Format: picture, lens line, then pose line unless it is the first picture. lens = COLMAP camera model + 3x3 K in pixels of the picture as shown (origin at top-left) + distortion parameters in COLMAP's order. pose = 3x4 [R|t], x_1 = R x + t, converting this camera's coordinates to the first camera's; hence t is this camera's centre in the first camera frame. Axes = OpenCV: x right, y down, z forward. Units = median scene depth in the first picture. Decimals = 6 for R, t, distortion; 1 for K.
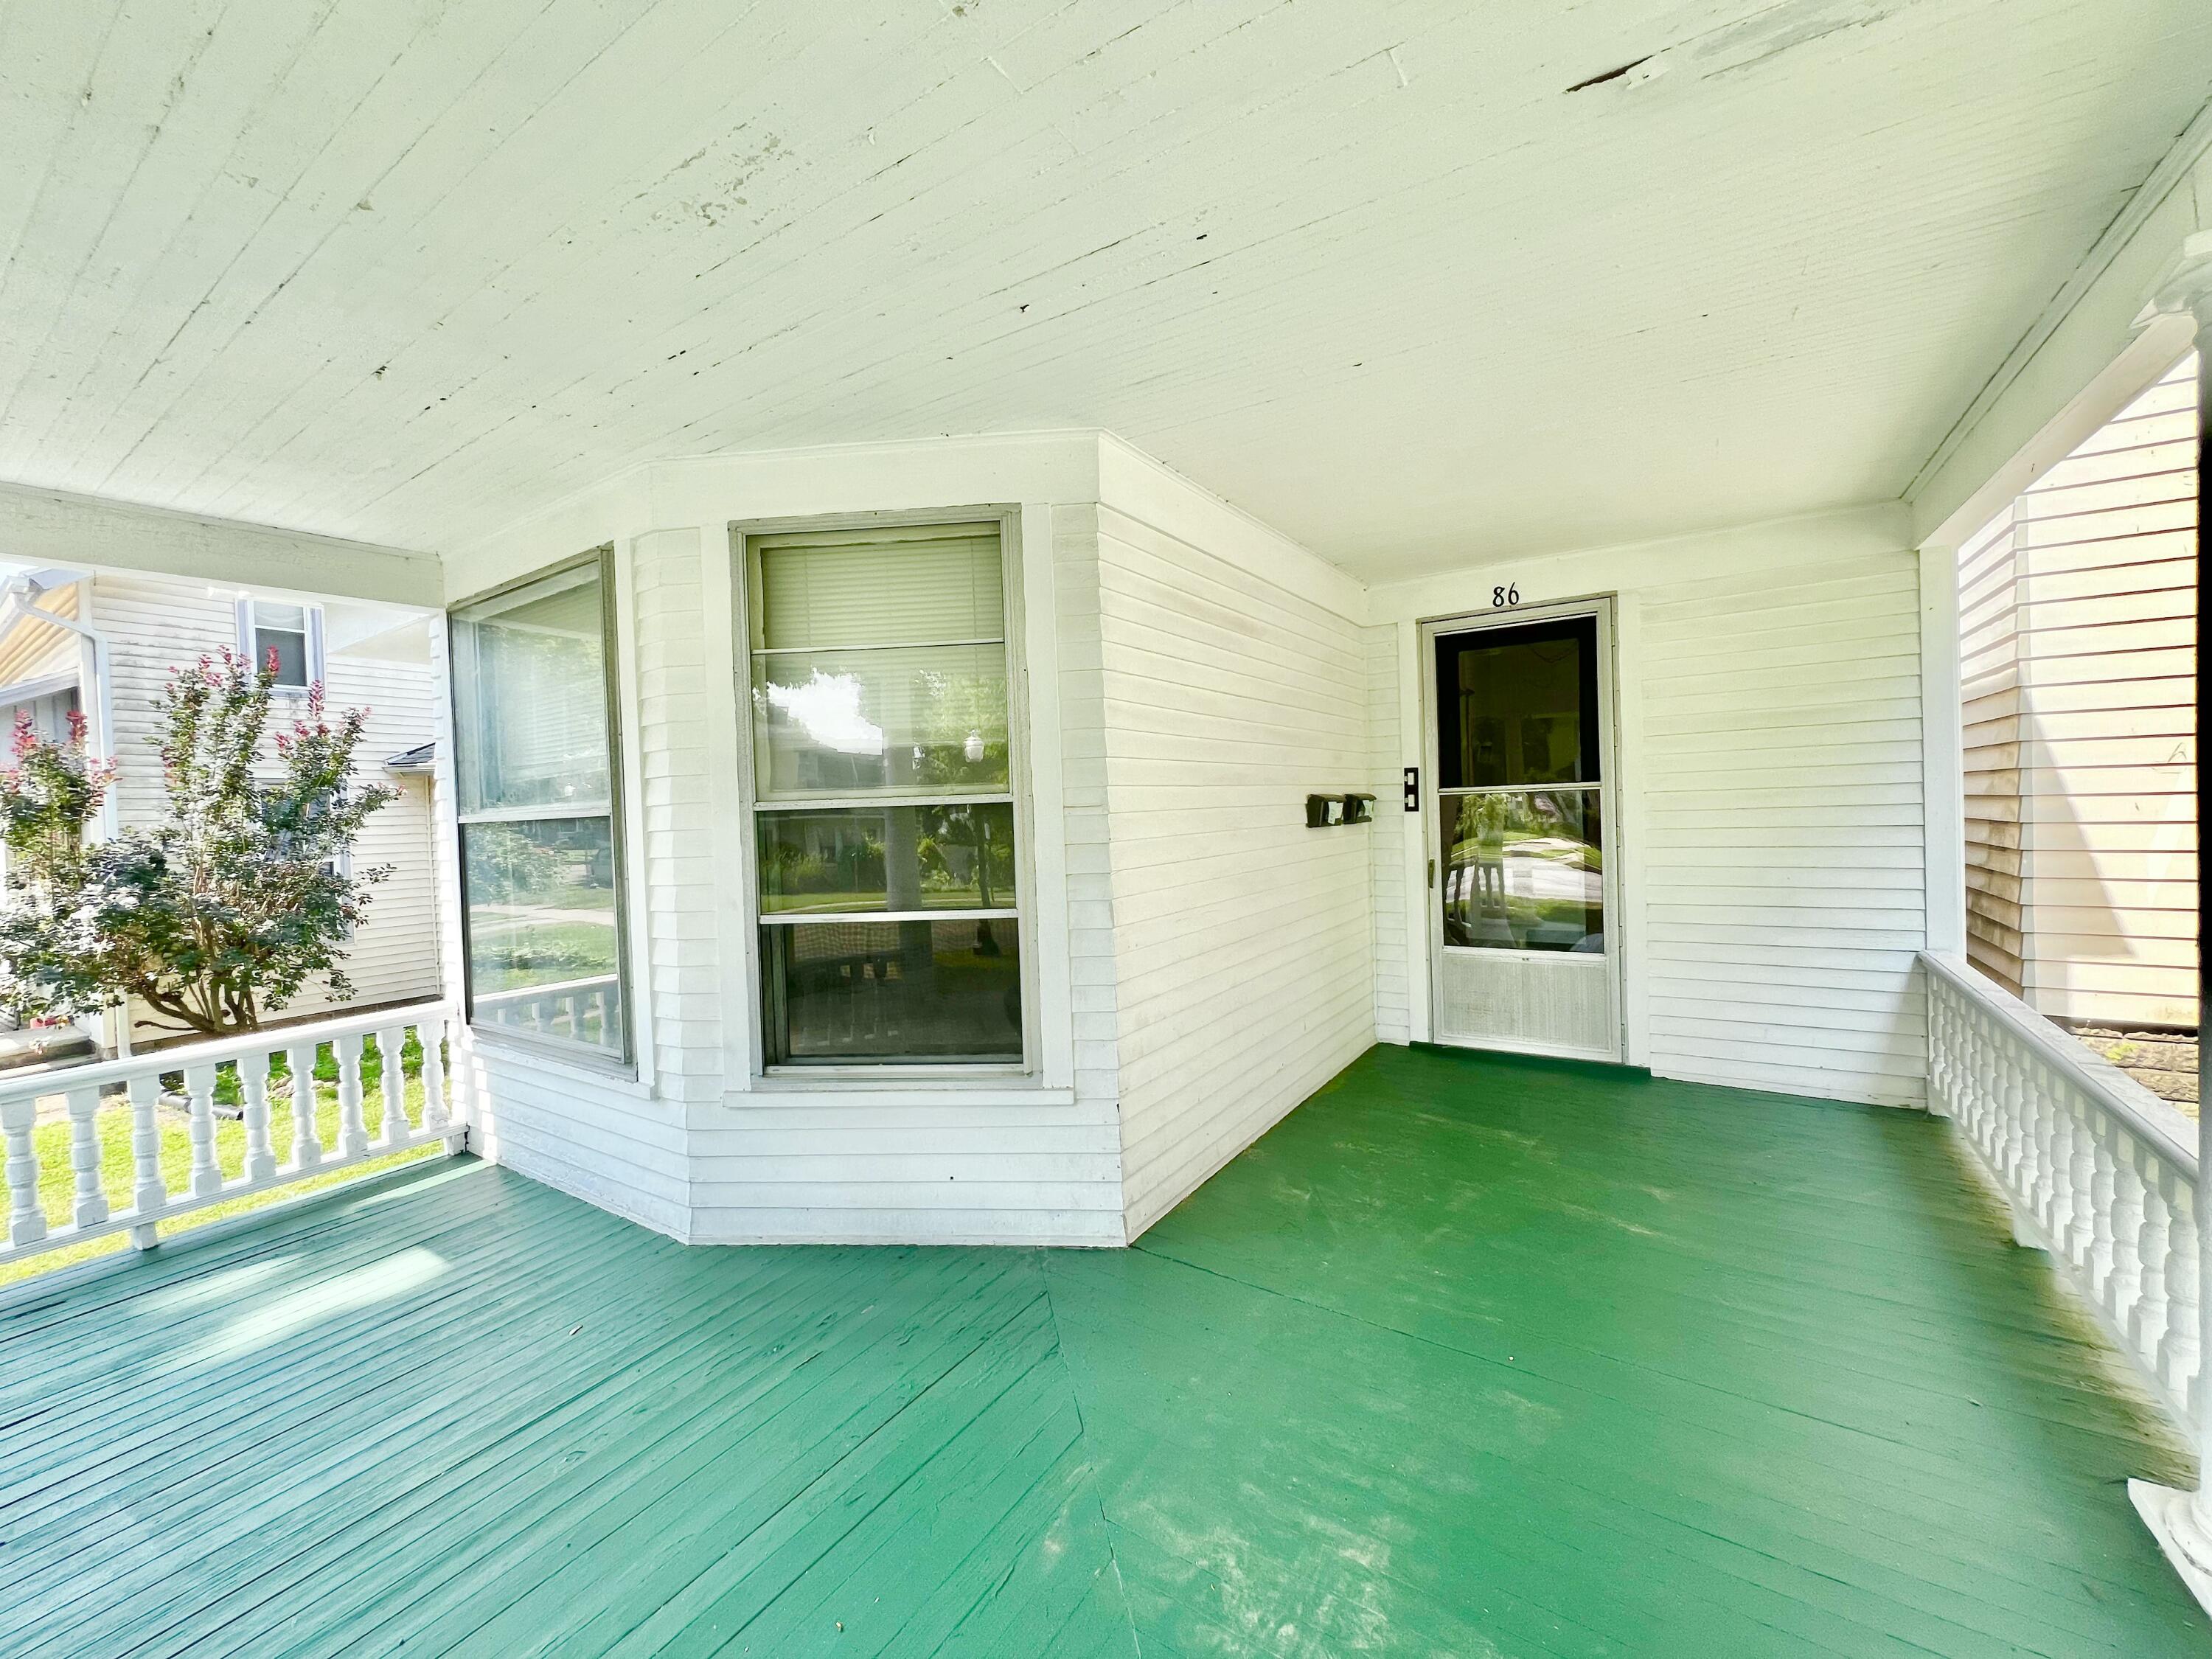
lens RADIAL K [[888.8, 0, 1101.4], [0, 888.8, 825.9], [0, 0, 1]] dist [-0.006779, -0.000177]
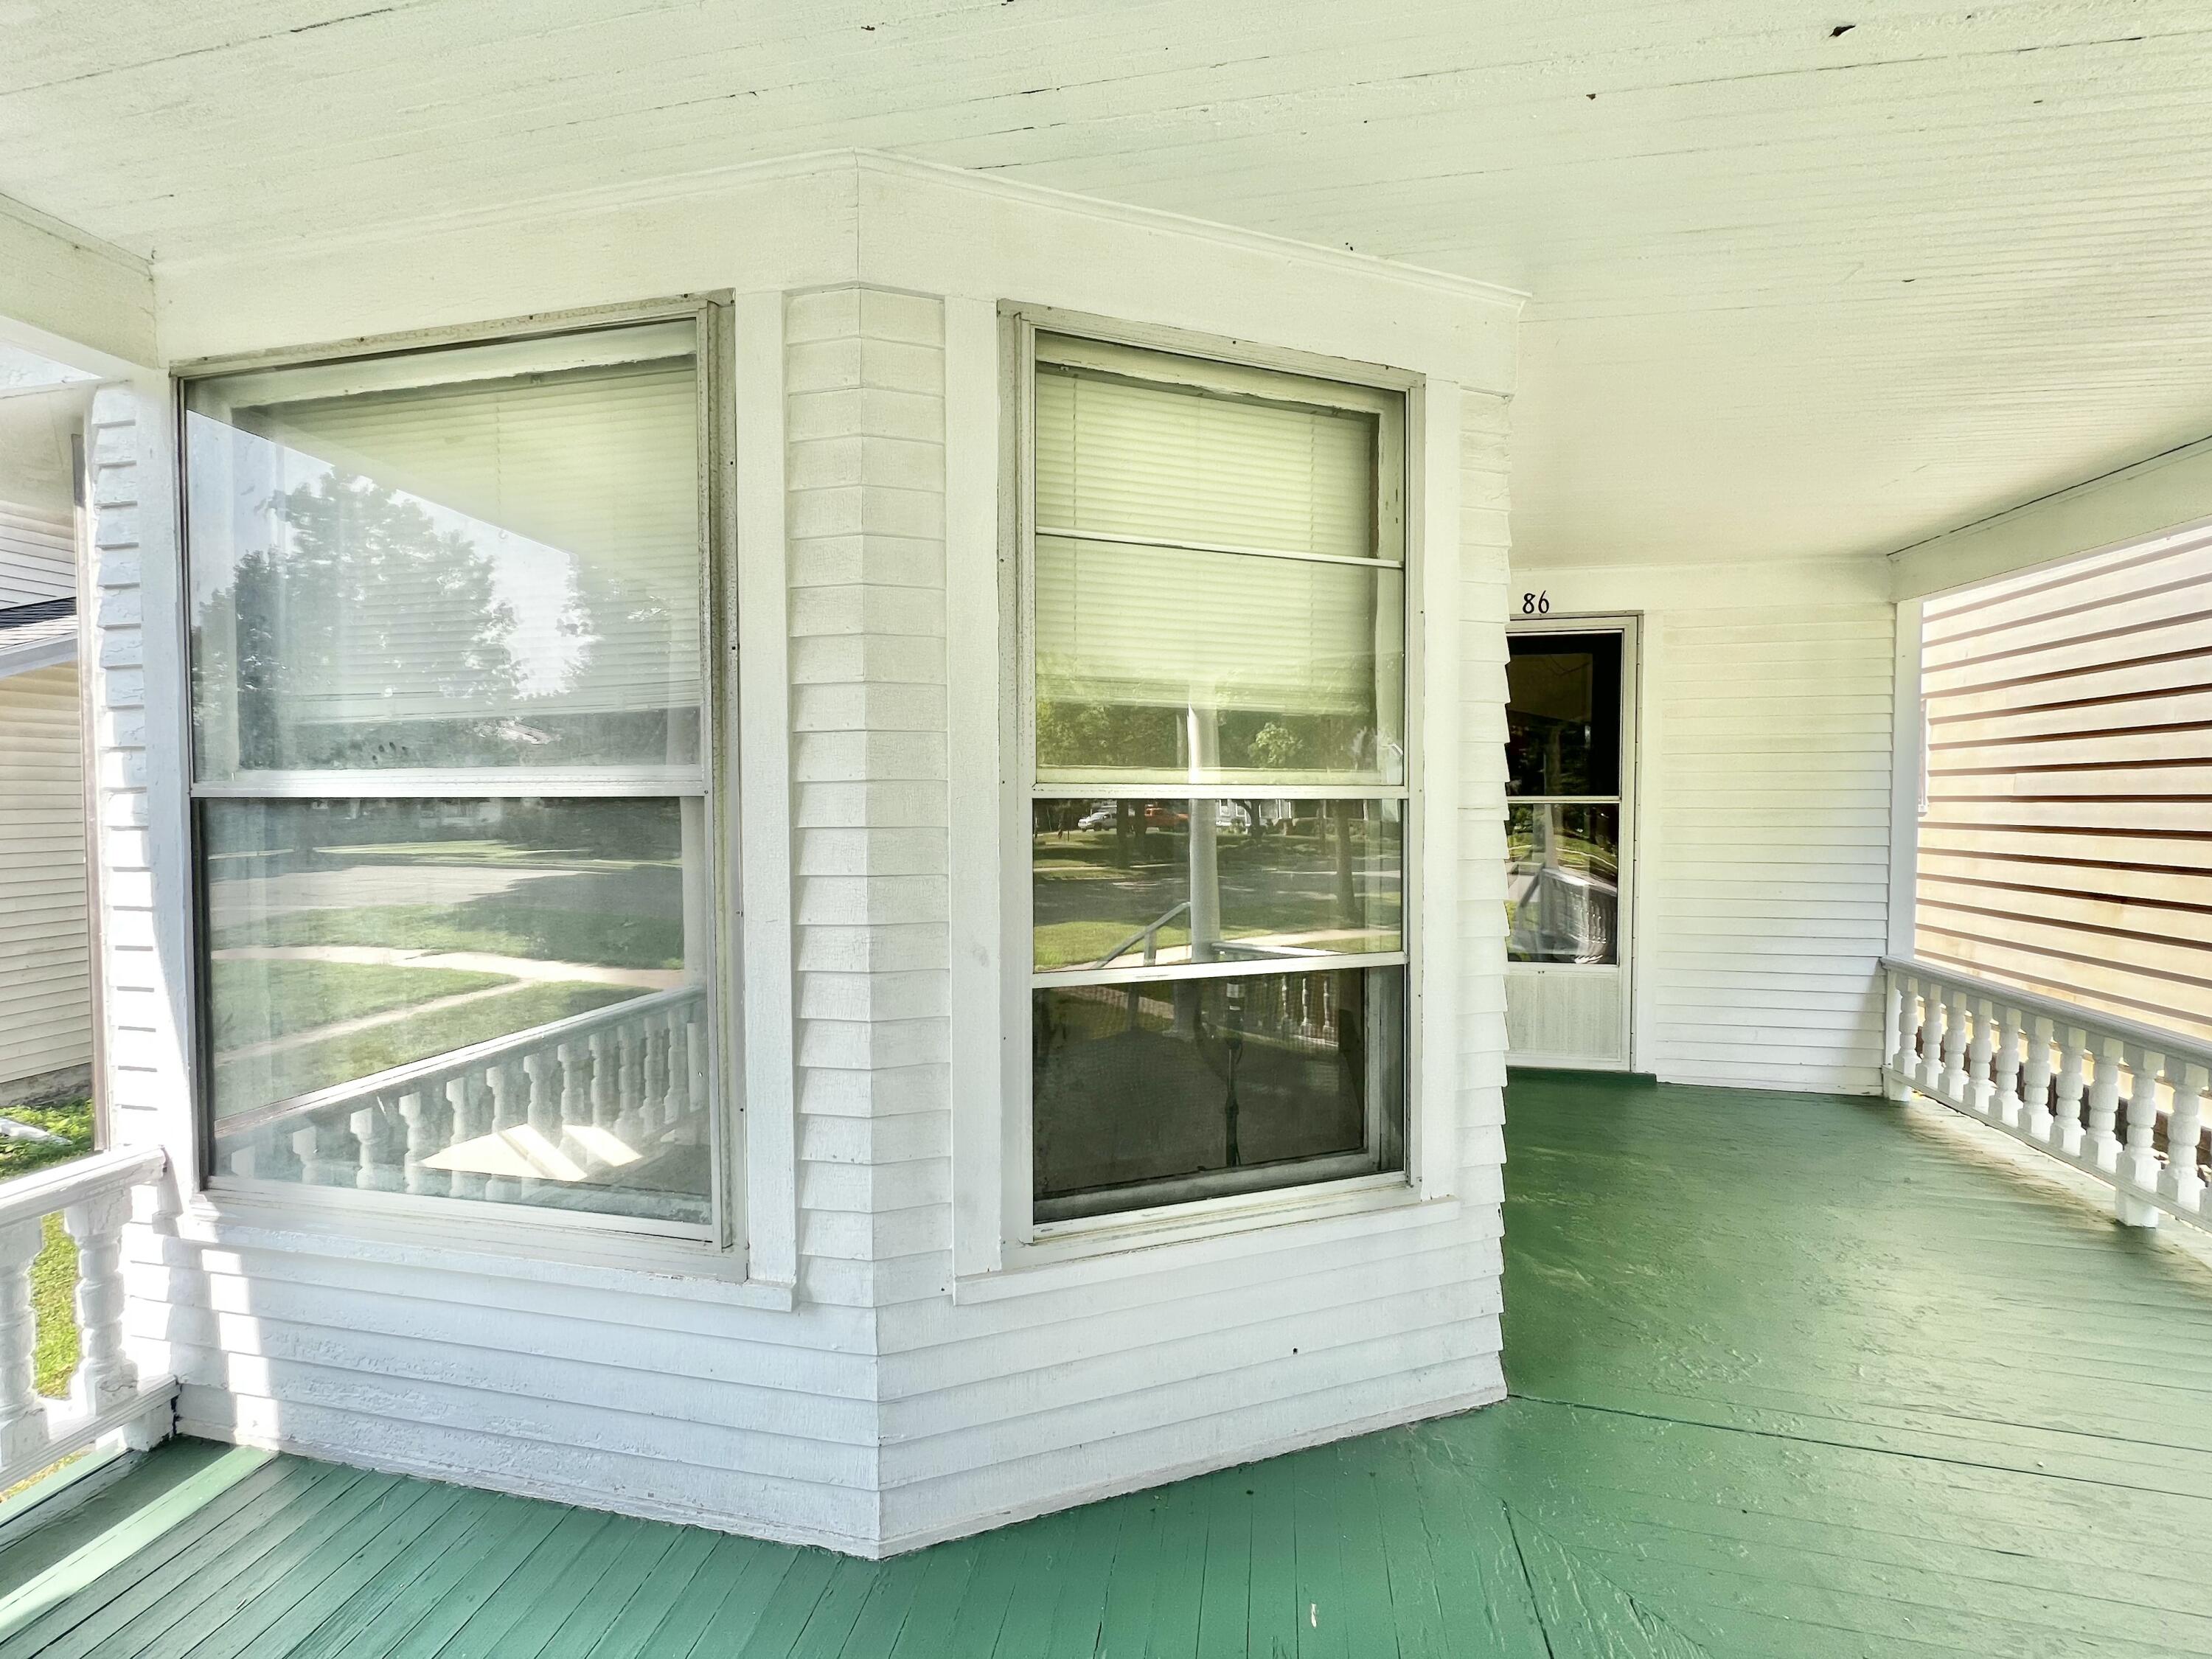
lens RADIAL K [[888.6, 0, 1102.4], [0, 888.6, 822.9], [0, 0, 1]] dist [-0.008786, 0.002556]
pose [[0.924615, 0.025794, 0.380029, -0.464485], [-0.025884, 0.999653, -0.004874, 0.001622], [-0.380023, -0.005330, 0.924962, 0.353869]]
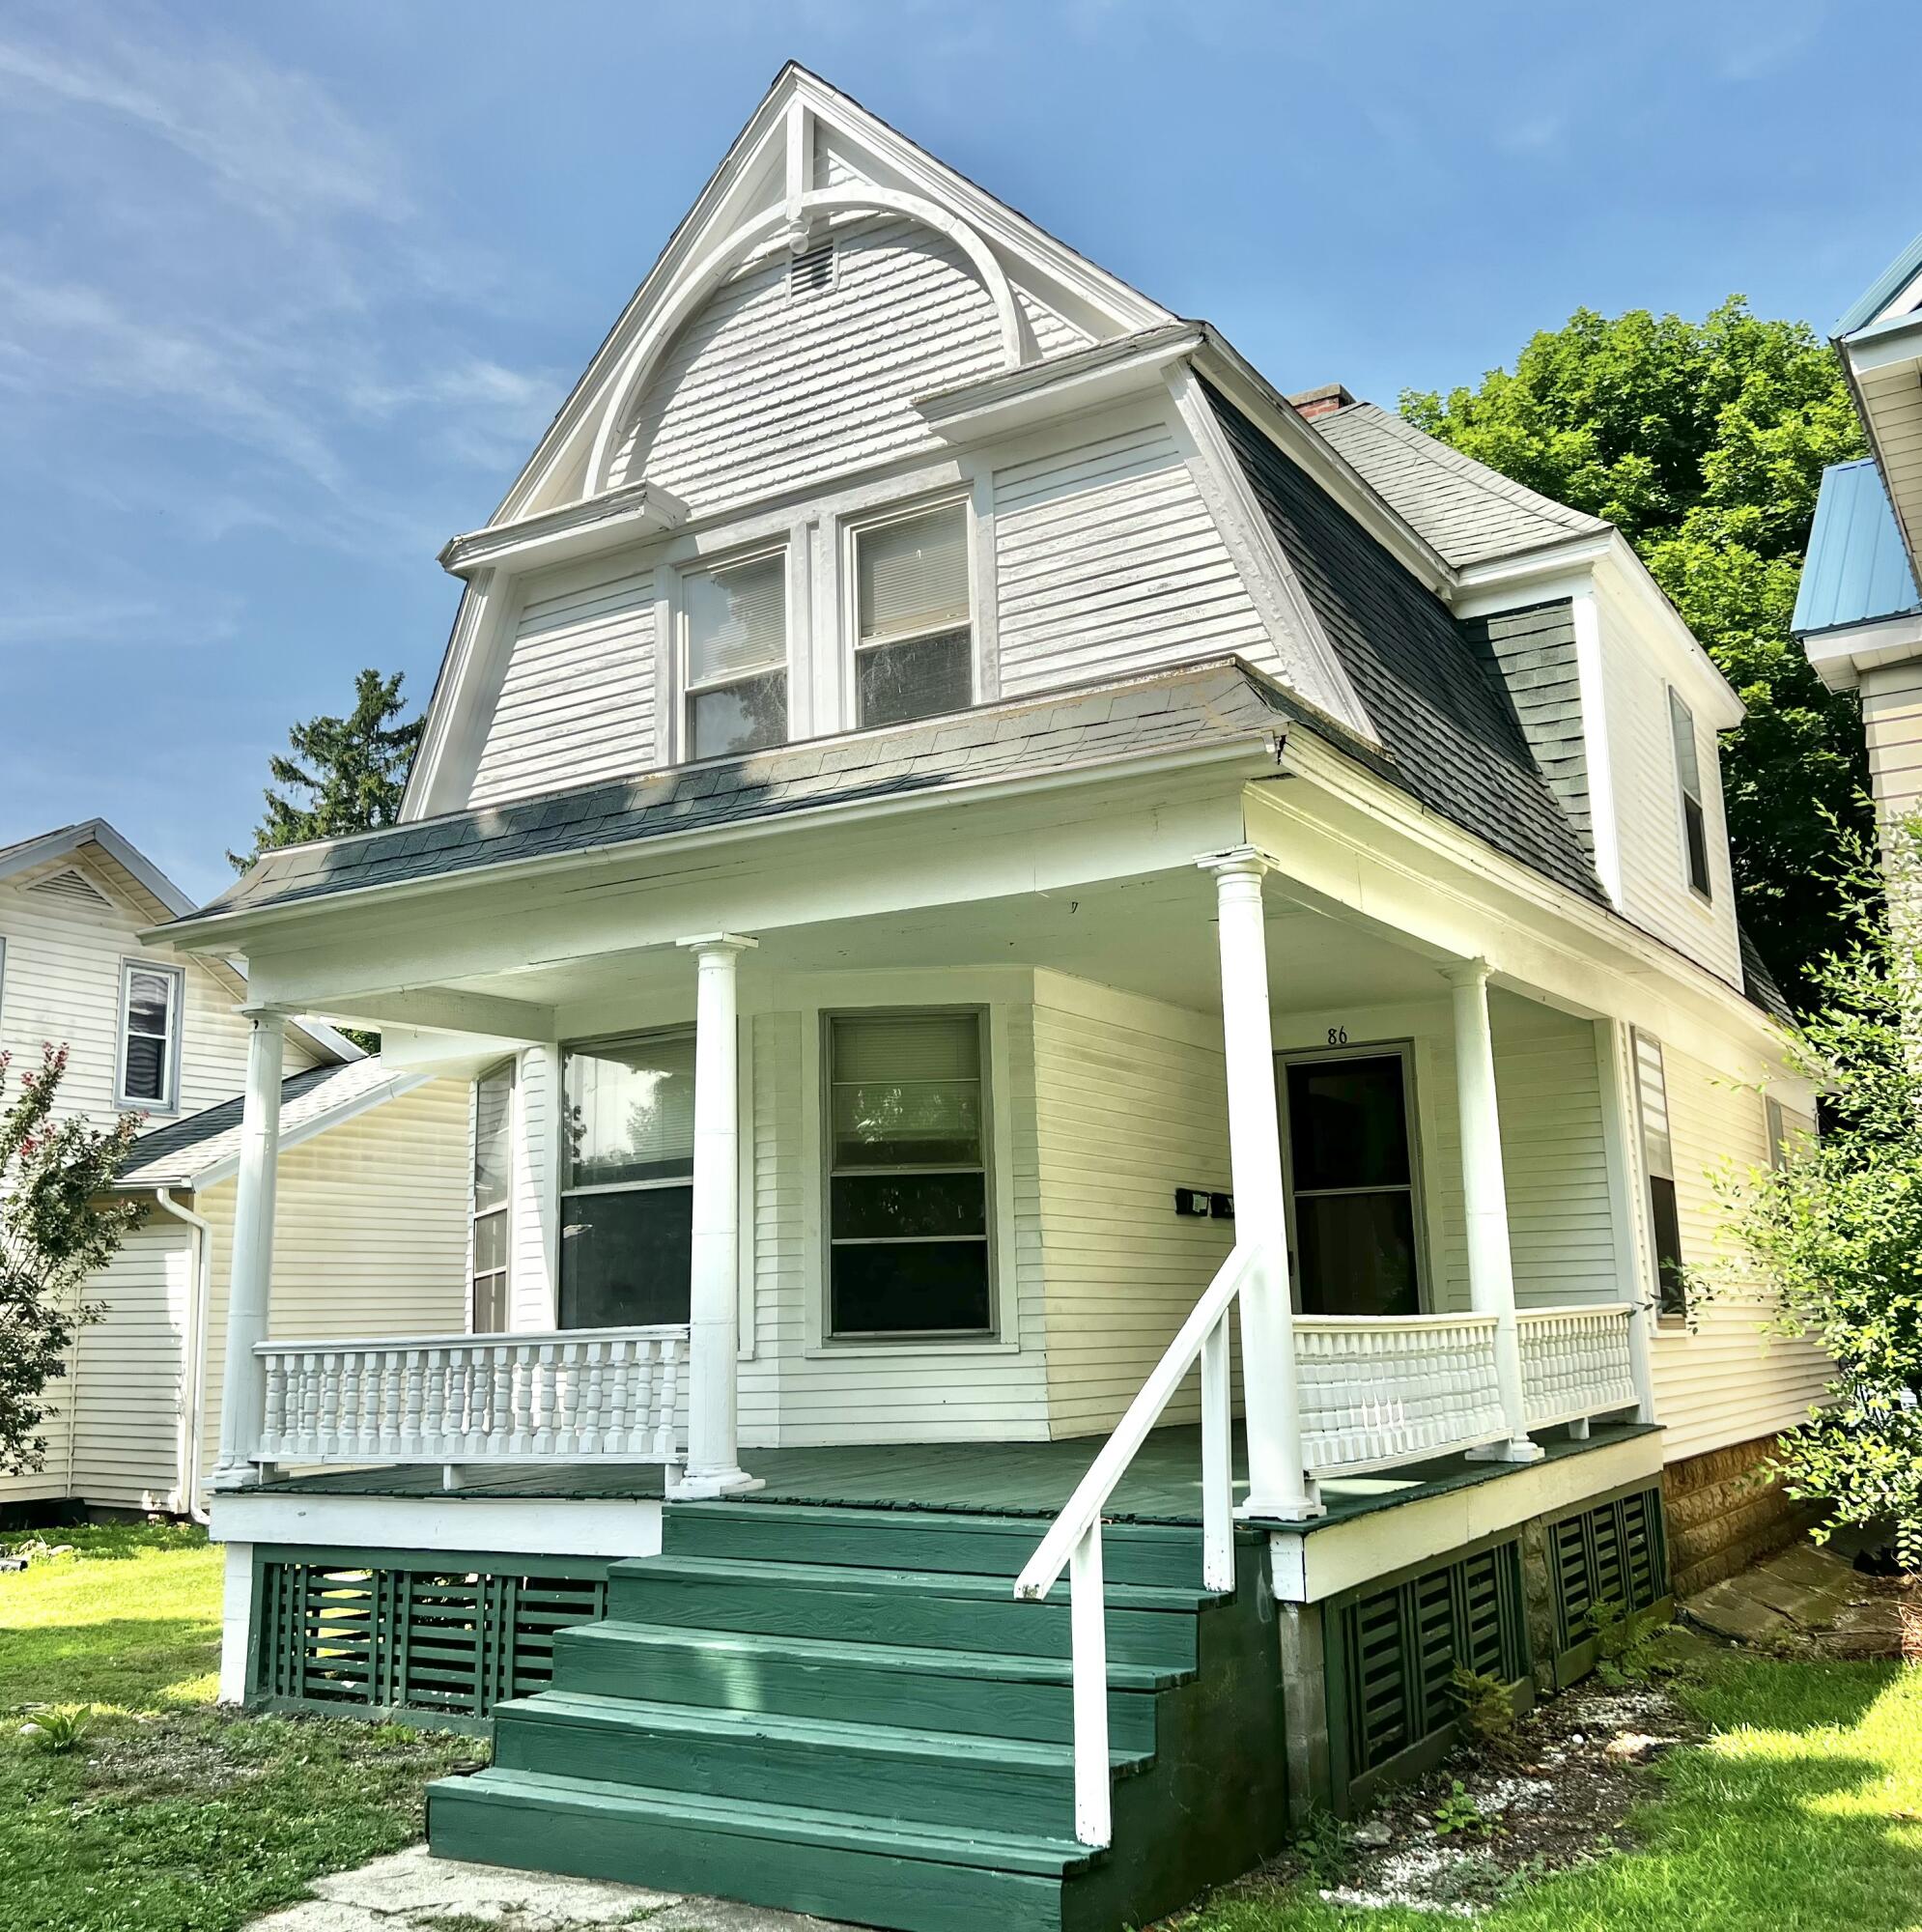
lens RADIAL K [[1968.2, 0, 961.0], [0, 1968.2, 966.0], [0, 0, 1]] dist [0.189167, -0.496393]
pose [[0.999327, 0.016097, 0.032952, -0.221603], [-0.008796, 0.977496, -0.210769, 0.311014], [-0.035603, 0.210337, 0.976980, -2.264375]]
